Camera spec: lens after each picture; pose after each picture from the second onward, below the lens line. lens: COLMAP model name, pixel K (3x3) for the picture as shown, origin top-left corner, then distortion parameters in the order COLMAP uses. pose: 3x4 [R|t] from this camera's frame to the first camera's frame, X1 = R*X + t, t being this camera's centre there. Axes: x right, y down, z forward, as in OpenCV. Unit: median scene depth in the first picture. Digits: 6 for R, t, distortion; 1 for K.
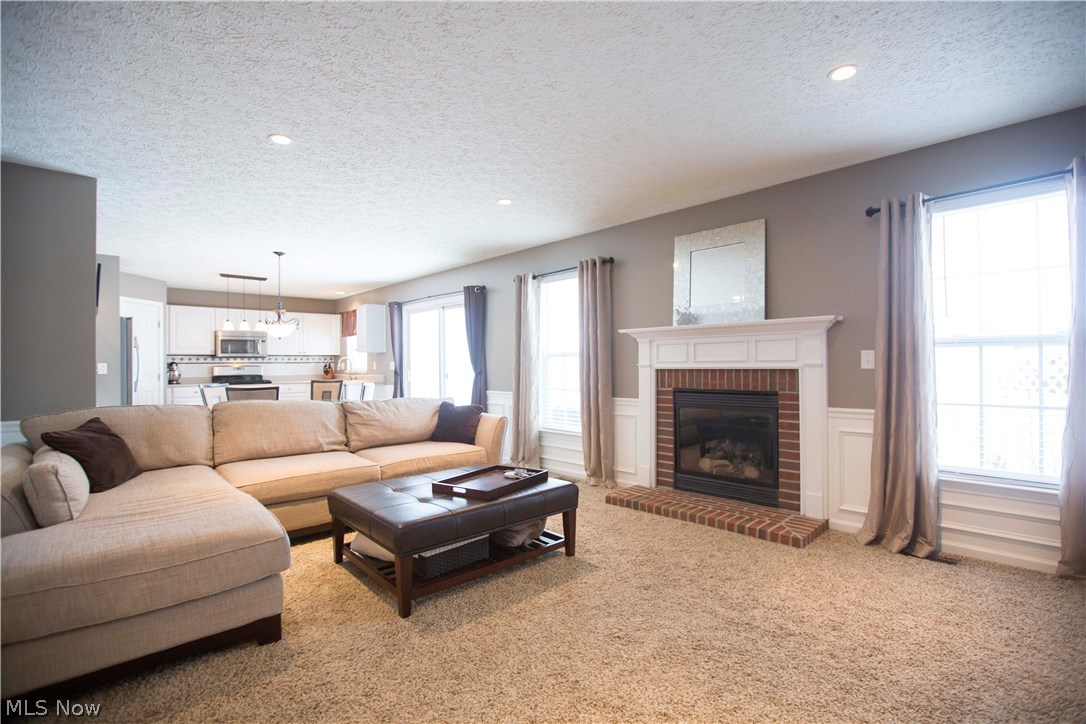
lens RADIAL K [[498.3, 0, 542.5], [0, 498.3, 360.2], [0, 0, 1]] dist [-0.051891, 0.019008]
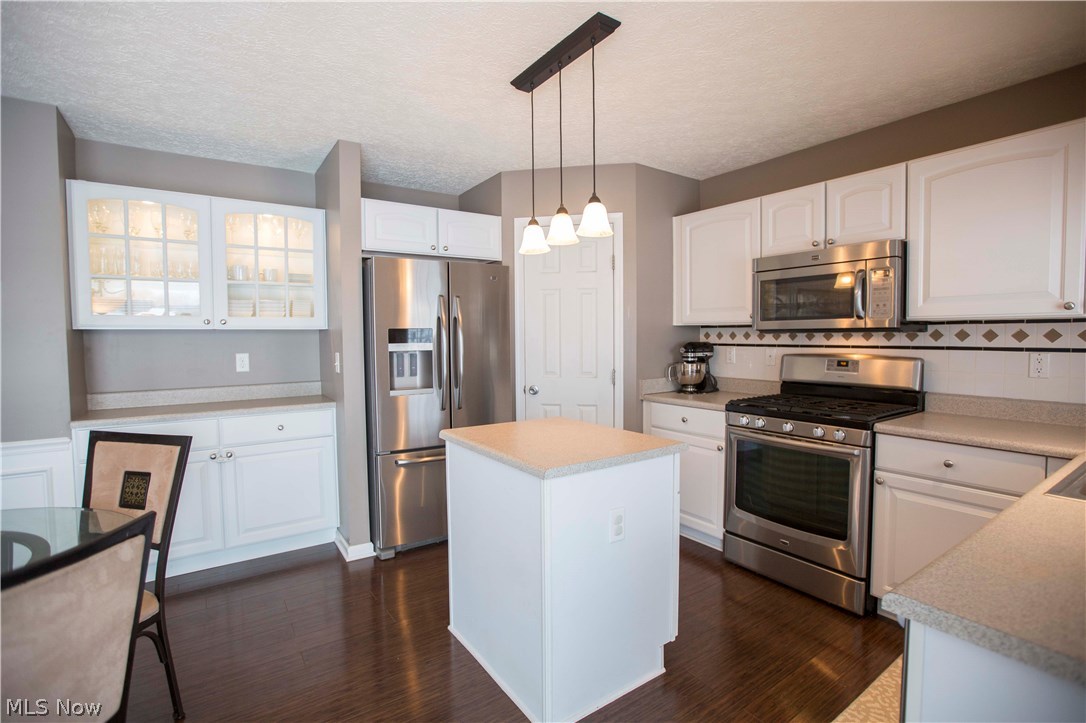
lens RADIAL K [[498.3, 0, 539.2], [0, 498.3, 358.1], [0, 0, 1]] dist [-0.051891, 0.019008]
pose [[-0.159225, 0.056866, -0.985603, -0.566562], [0.017975, 0.998341, 0.054697, -0.019368], [0.987079, -0.009007, -0.159983, 1.853409]]
